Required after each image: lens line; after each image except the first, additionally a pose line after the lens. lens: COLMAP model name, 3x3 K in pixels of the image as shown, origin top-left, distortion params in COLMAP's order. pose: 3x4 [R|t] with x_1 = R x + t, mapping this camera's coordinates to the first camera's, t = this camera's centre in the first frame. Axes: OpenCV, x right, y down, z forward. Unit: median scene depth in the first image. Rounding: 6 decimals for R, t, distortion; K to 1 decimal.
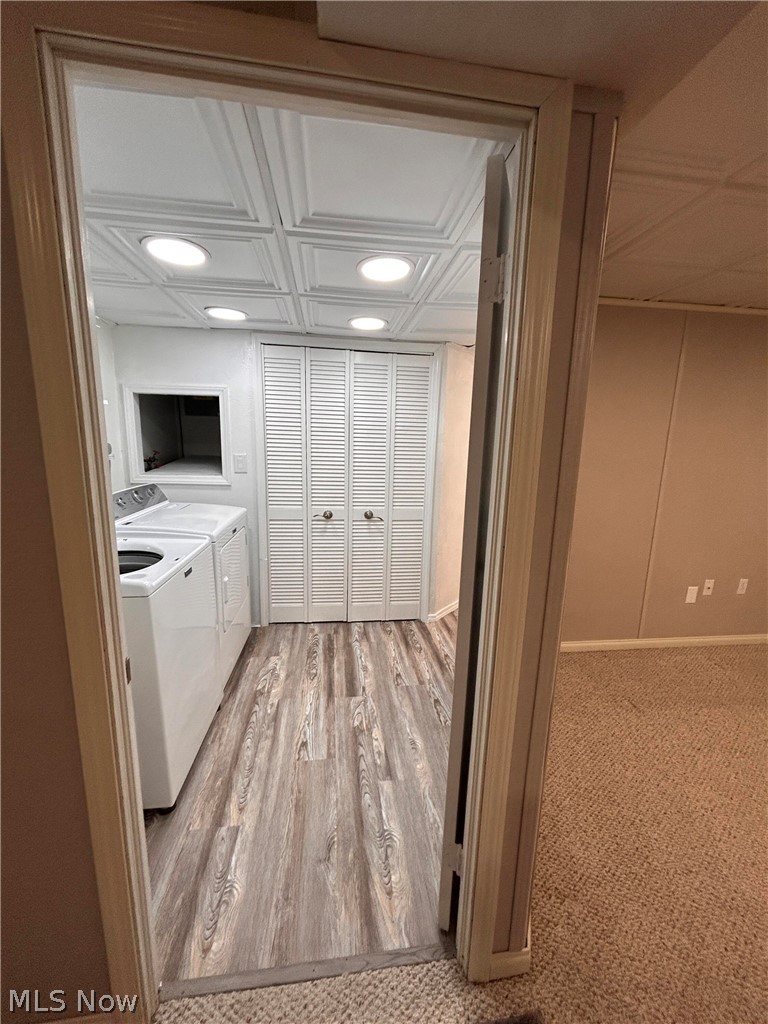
lens RADIAL K [[410.6, 0, 386.4], [0, 410.6, 514.4], [0, 0, 1]] dist [-0.001058, 0.000671]
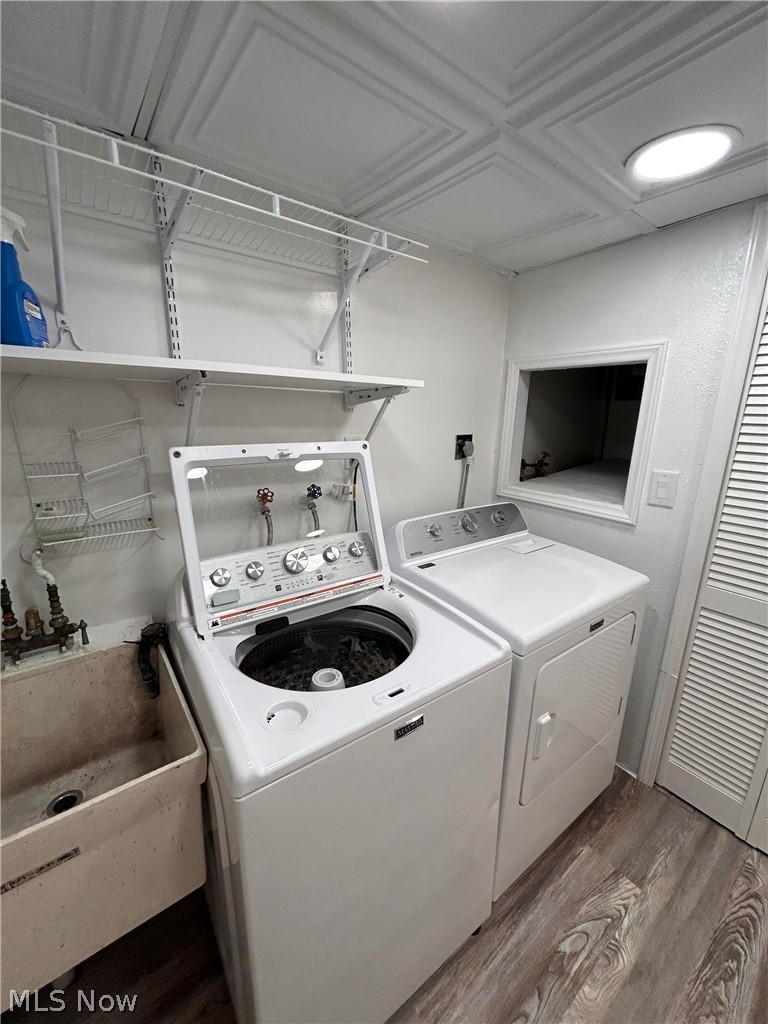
lens RADIAL K [[410.6, 0, 386.4], [0, 410.6, 514.4], [0, 0, 1]] dist [-0.001058, 0.000671]
pose [[0.499973, 0.195814, -0.843614, -0.067339], [-0.168819, 0.977453, 0.126828, -0.079546], [0.849428, 0.079007, 0.521757, 0.345115]]
